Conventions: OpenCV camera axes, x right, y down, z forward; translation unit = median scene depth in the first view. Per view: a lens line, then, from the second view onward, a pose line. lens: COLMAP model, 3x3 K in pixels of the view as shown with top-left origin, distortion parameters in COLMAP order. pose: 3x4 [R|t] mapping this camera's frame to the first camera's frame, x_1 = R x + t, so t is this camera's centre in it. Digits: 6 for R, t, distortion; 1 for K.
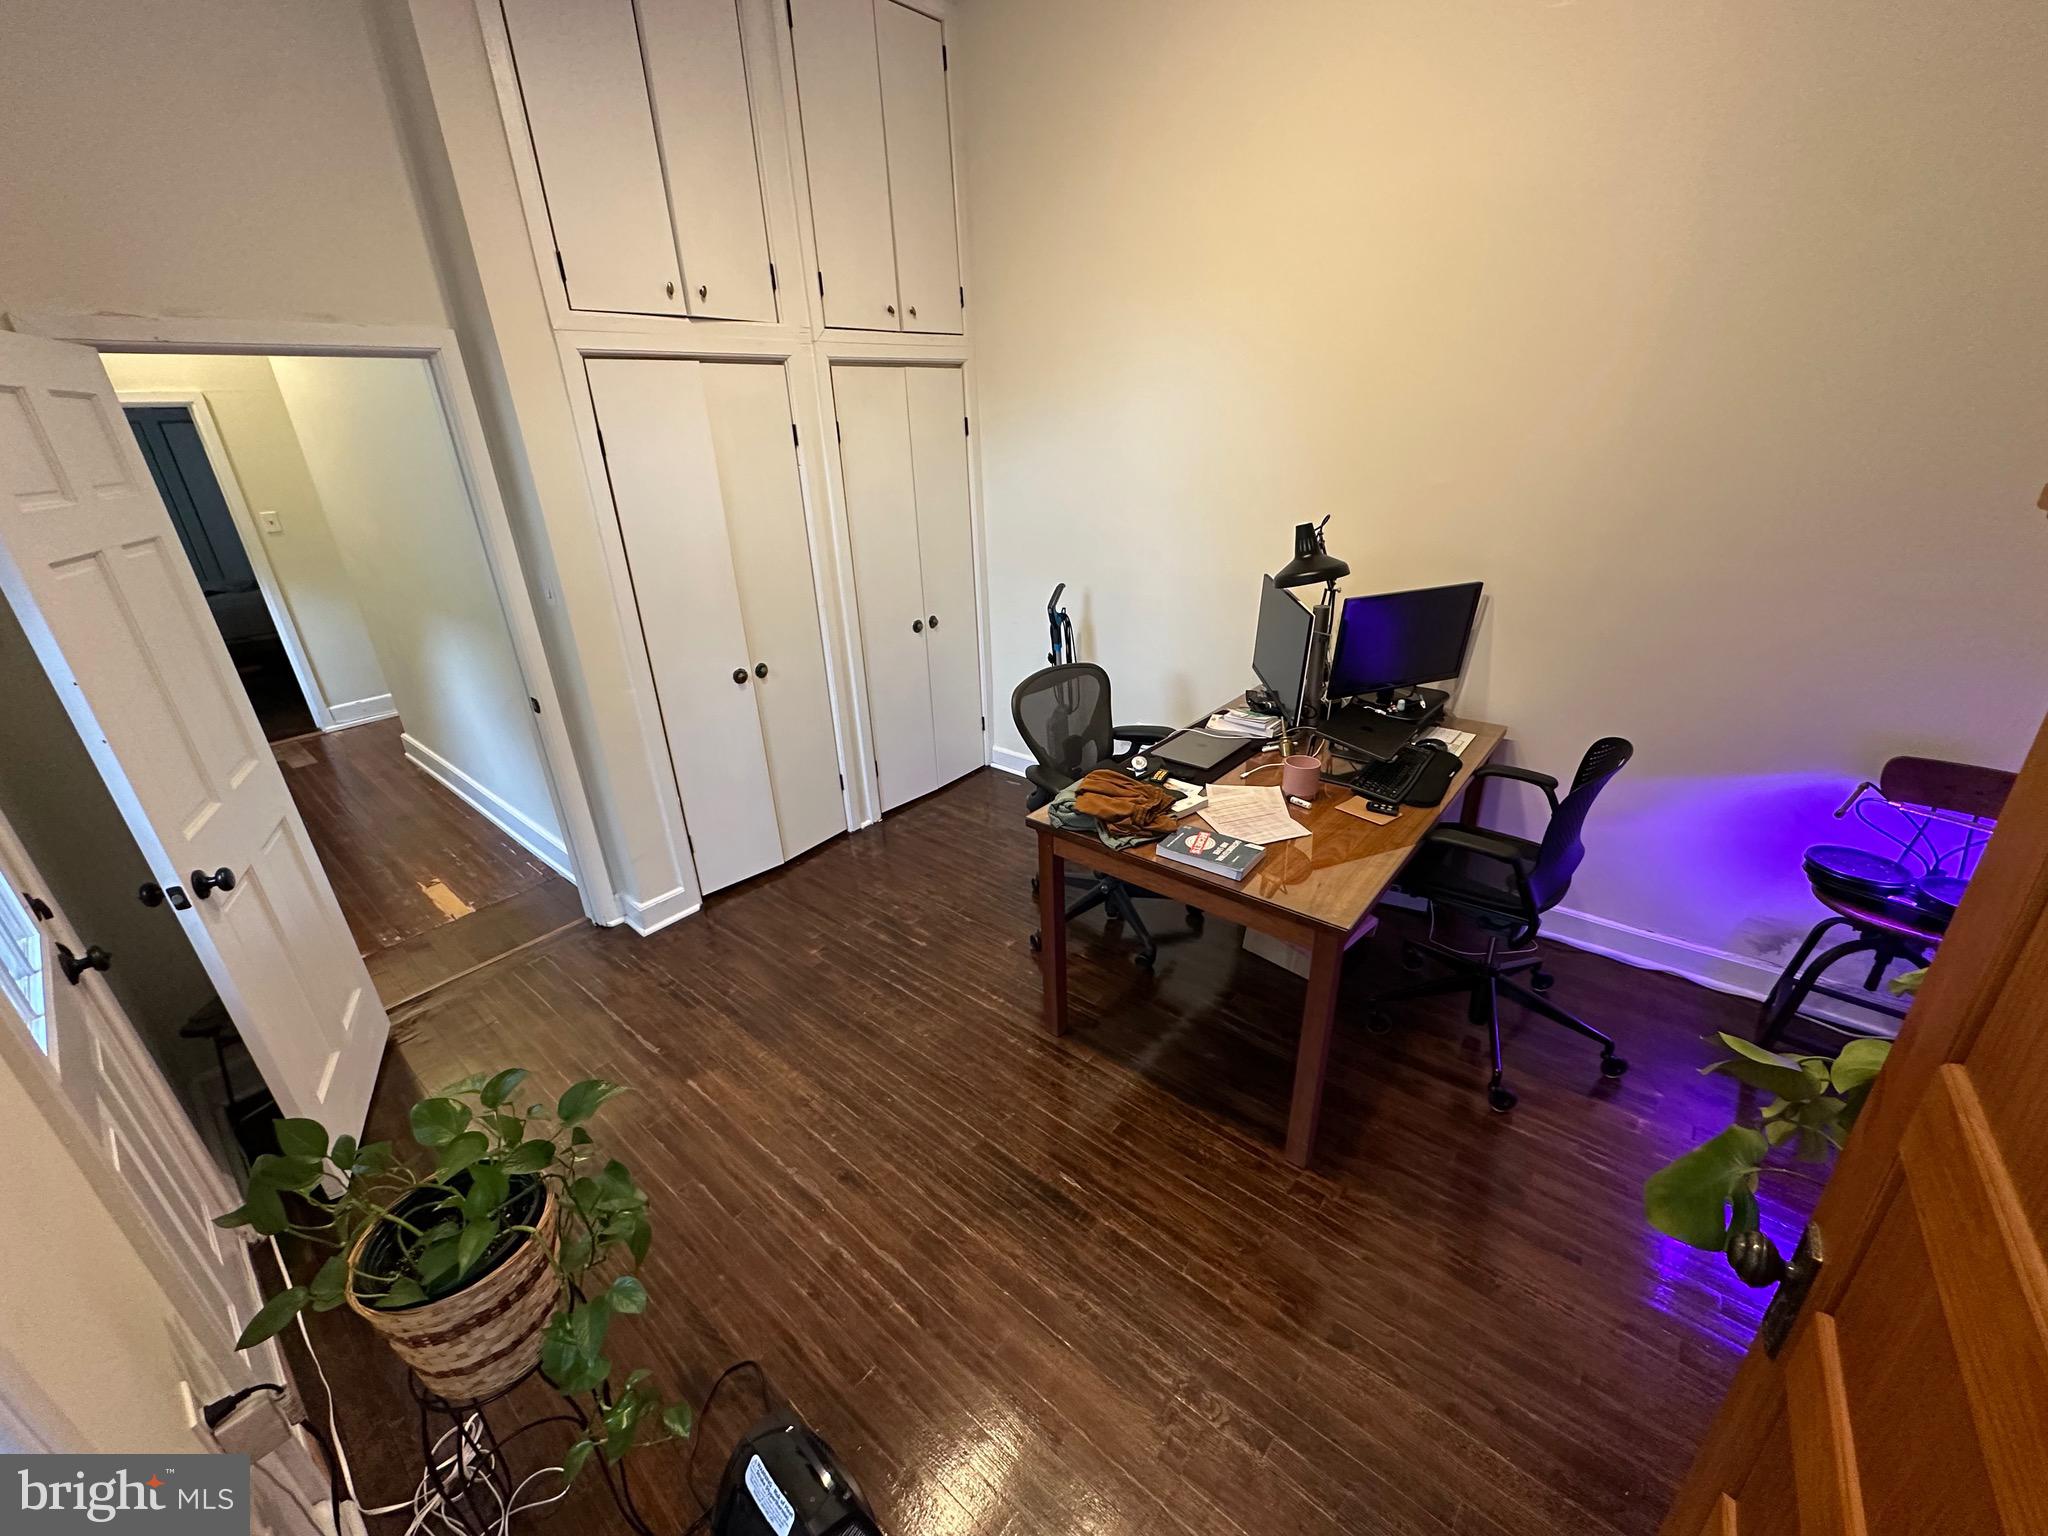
lens RADIAL K [[812.2, 0, 1024.0], [0, 812.2, 768.0], [0, 0, 1]] dist [0.000158, 0.000286]
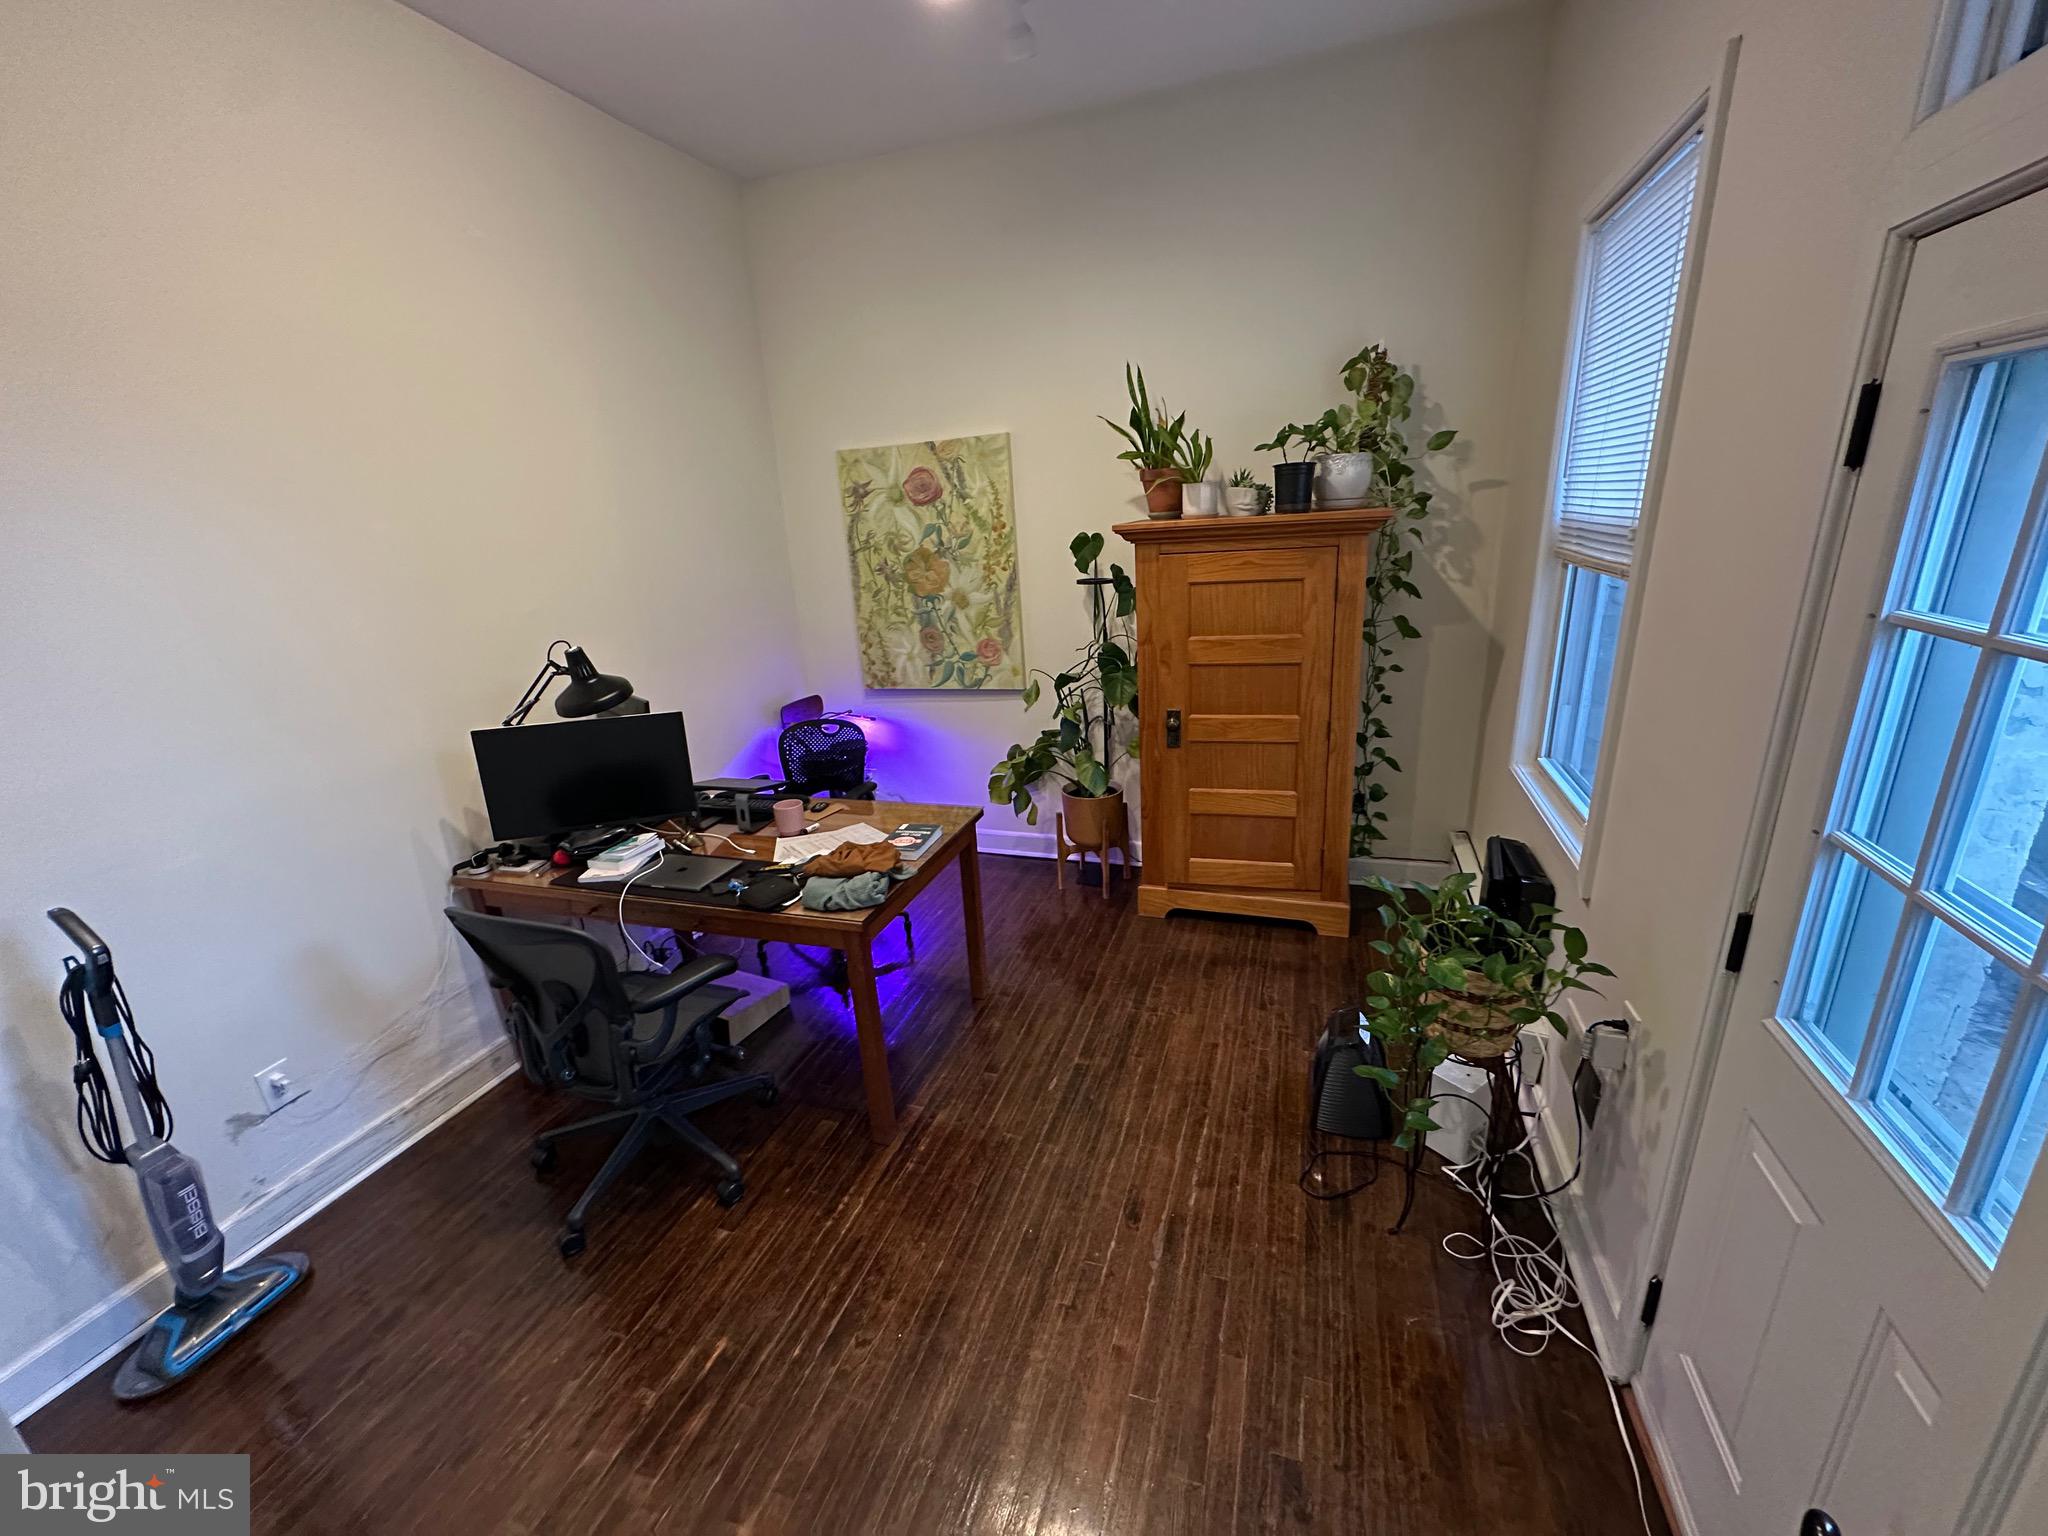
lens RADIAL K [[812.2, 0, 1024.0], [0, 812.2, 768.0], [0, 0, 1]] dist [0.000158, 0.000286]
pose [[-0.356180, -0.231582, 0.905266, -1.042434], [0.433206, 0.817472, 0.379569, -0.431392], [-0.827931, 0.527361, -0.190844, 1.102280]]
